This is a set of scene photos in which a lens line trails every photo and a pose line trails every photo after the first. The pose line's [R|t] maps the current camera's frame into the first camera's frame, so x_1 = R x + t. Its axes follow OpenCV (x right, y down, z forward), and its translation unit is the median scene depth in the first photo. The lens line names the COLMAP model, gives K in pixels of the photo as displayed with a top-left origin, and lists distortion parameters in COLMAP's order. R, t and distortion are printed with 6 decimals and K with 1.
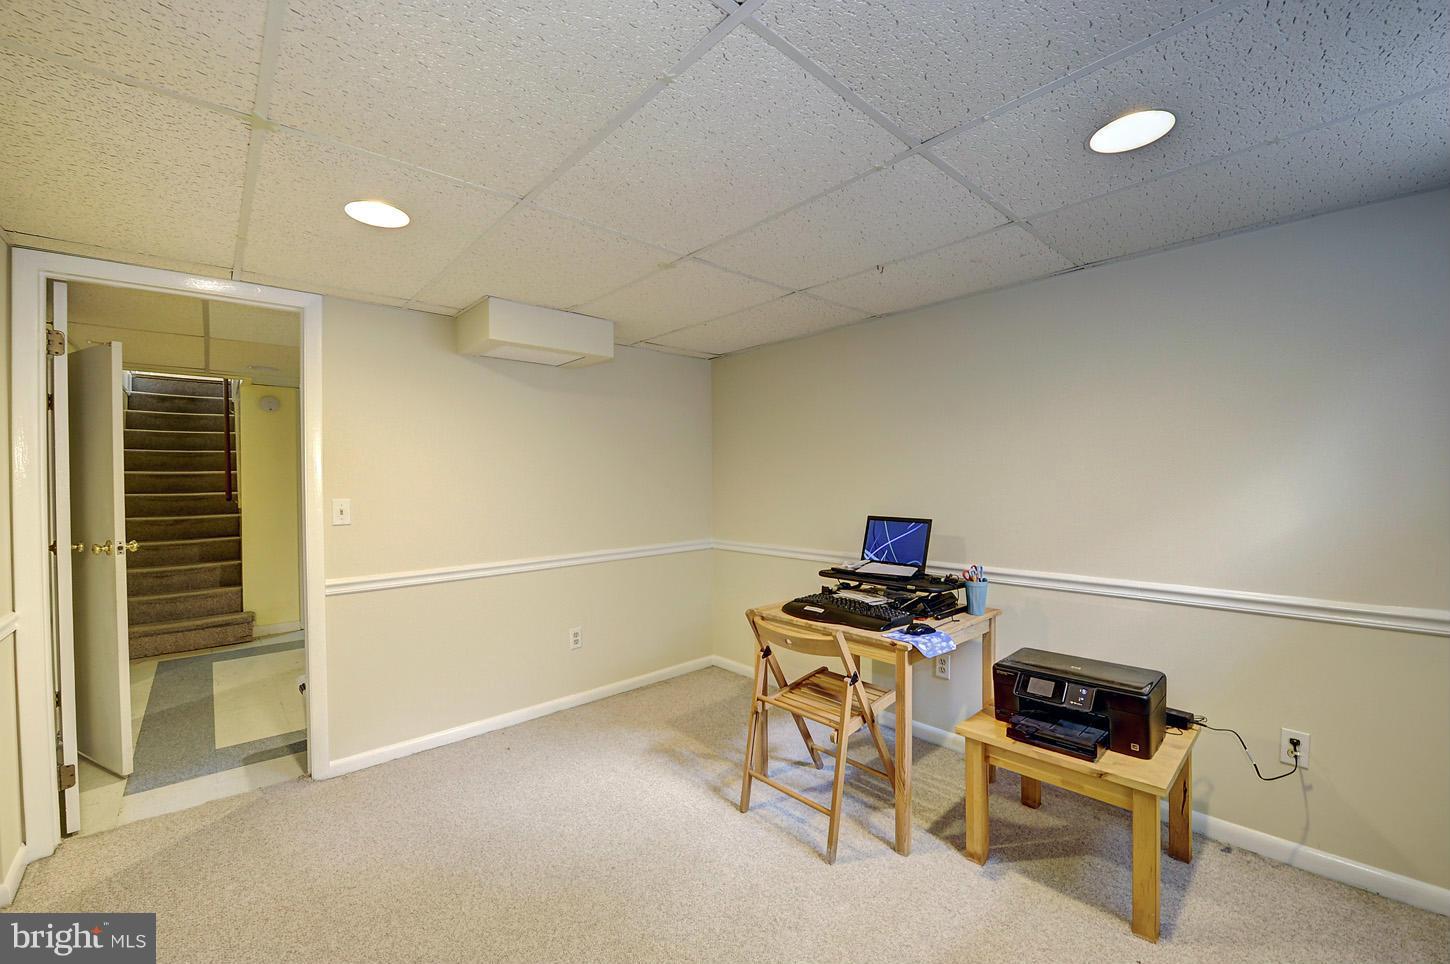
lens RADIAL K [[576.0, 0, 729.9], [0, 576.0, 482.0], [0, 0, 1]] dist [-0.021350, -0.000112]
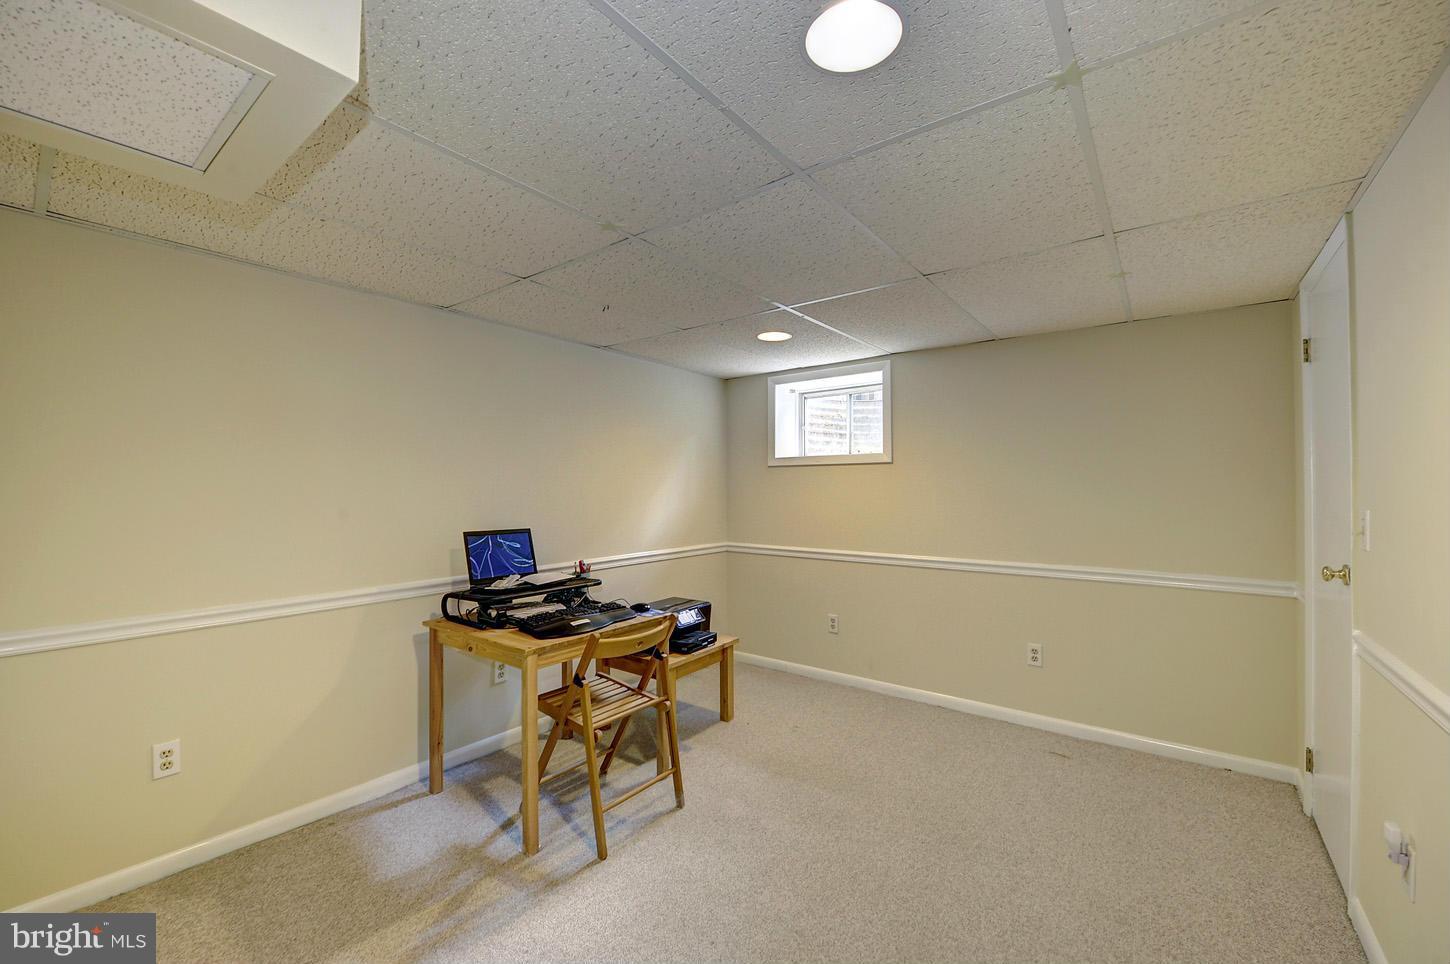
lens RADIAL K [[576.0, 0, 729.9], [0, 576.0, 482.0], [0, 0, 1]] dist [-0.021350, -0.000112]
pose [[-0.177000, 0.017909, 0.984048, -0.782145], [0.010440, 0.999812, -0.016318, -0.000834], [-0.984155, 0.007385, -0.177154, 0.825114]]
